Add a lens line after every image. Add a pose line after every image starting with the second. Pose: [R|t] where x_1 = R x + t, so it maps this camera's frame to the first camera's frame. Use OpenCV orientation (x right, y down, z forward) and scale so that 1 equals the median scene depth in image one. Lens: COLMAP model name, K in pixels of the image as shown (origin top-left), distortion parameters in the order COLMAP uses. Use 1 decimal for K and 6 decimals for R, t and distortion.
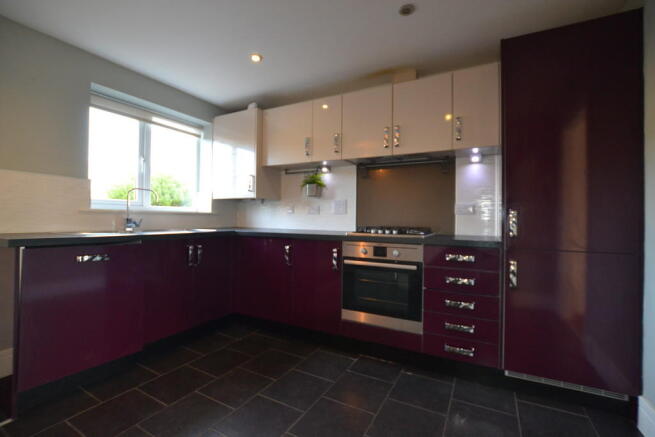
lens RADIAL K [[290.3, 0, 340.8], [0, 290.3, 215.9], [0, 0, 1]] dist [-0.004331, -0.000027]
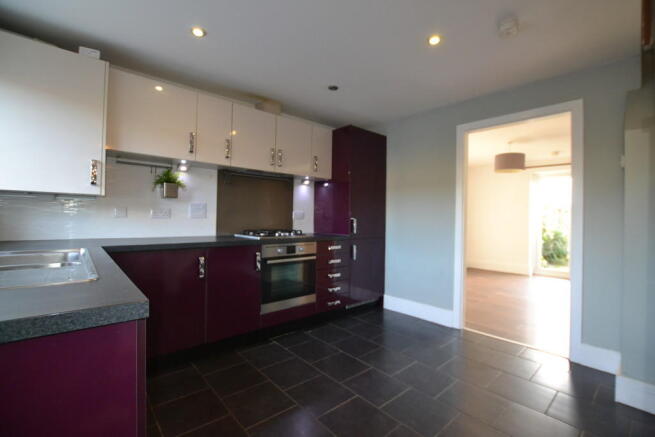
lens RADIAL K [[288.9, 0, 327.5], [0, 288.9, 218.5], [0, 0, 1]] dist [-0.000903, -0.000074]
pose [[0.375927, -0.003486, 0.926643, -0.847954], [-0.014947, 0.999840, 0.009825, -0.026036], [-0.926529, -0.017544, 0.375815, 0.315258]]
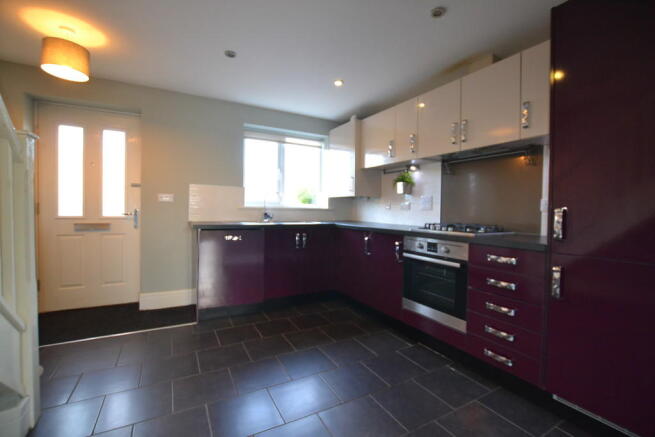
lens RADIAL K [[300.8, 0, 342.6], [0, 300.8, 215.5], [0, 0, 1]] dist [0.021575, -0.000044]
pose [[0.849390, 0.014182, -0.527575, 0.367488], [-0.003699, 0.999774, 0.020919, -0.011451], [0.527753, -0.015817, 0.849251, -0.075116]]
